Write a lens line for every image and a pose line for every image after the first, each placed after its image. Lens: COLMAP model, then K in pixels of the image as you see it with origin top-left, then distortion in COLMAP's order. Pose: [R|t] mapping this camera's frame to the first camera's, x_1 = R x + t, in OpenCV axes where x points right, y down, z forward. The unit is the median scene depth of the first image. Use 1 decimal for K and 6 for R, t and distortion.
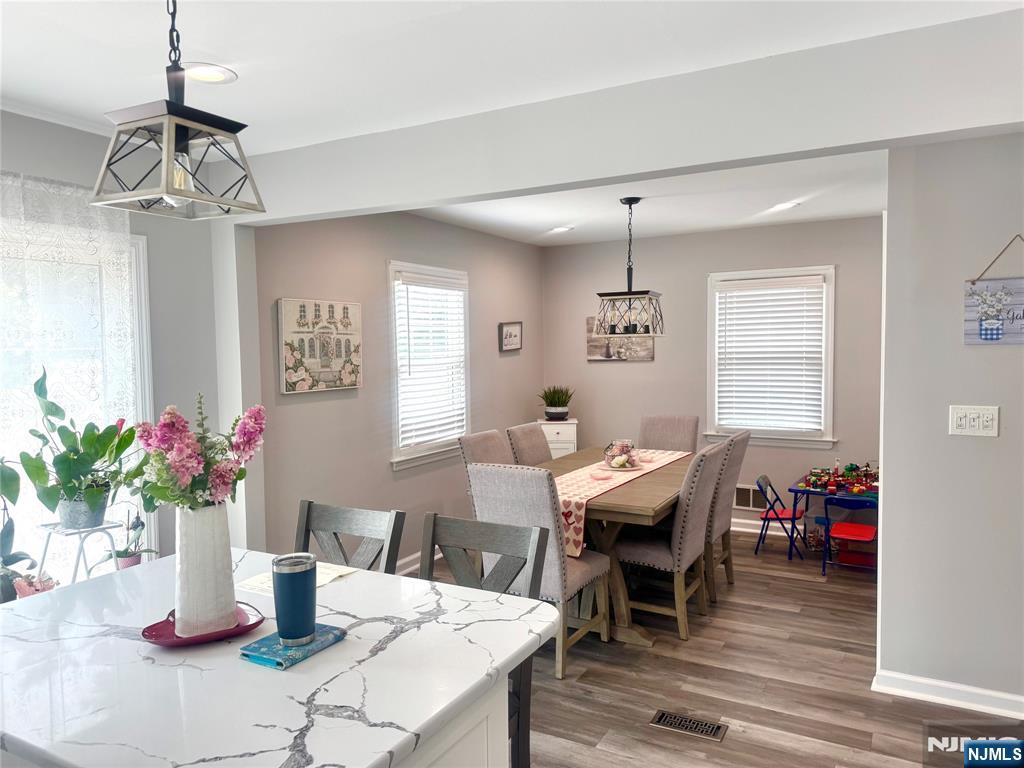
lens RADIAL K [[720.7, 0, 511.6], [0, 720.7, 389.6], [0, 0, 1]] dist [0.051505, -0.045394]
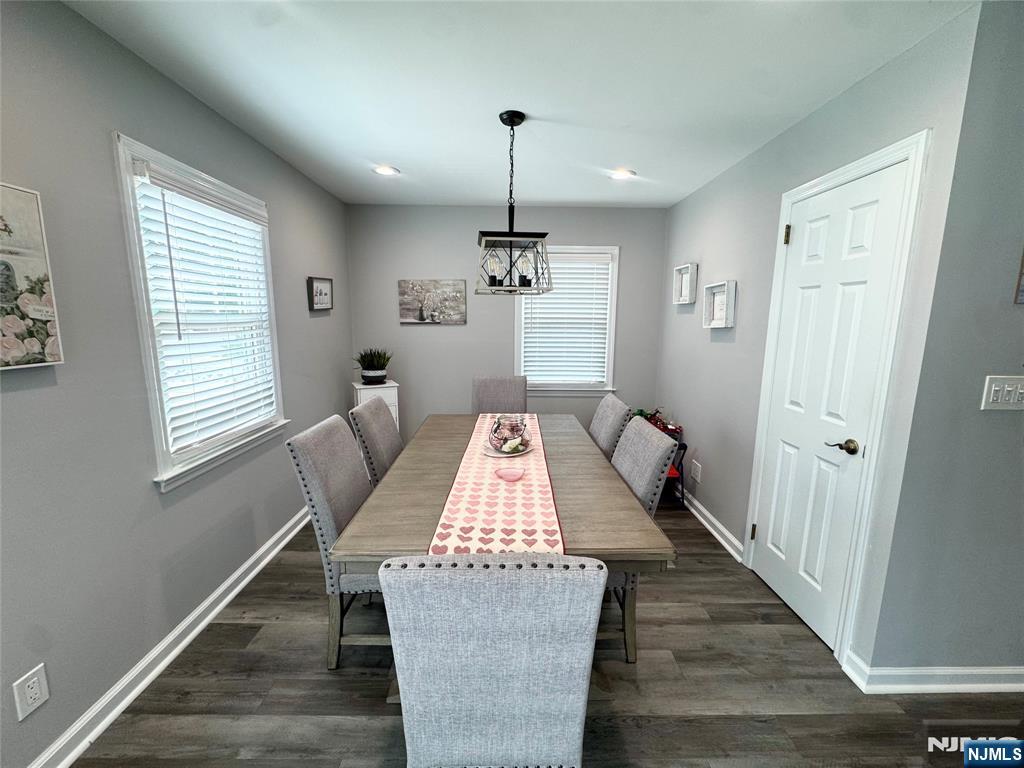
lens RADIAL K [[413.4, 0, 514.9], [0, 413.4, 384.3], [0, 0, 1]] dist [-0.002239, 0.000457]
pose [[0.861694, -0.058291, 0.504070, -0.073936], [0.009428, 0.995048, 0.098951, -0.013863], [-0.507341, -0.080513, 0.857976, 0.542455]]
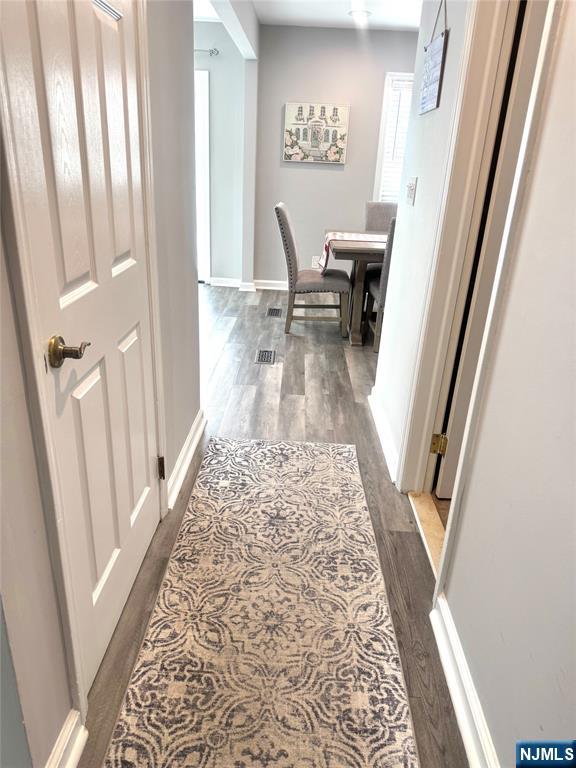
lens RADIAL K [[540.5, 0, 287.3], [0, 540.5, 380.6], [0, 0, 1]] dist [0.051505, -0.045394]
pose [[0.467977, 0.374878, -0.800290, 0.829095], [-0.106285, 0.922873, 0.370148, 0.006950], [0.877326, -0.088162, 0.471727, 0.248018]]
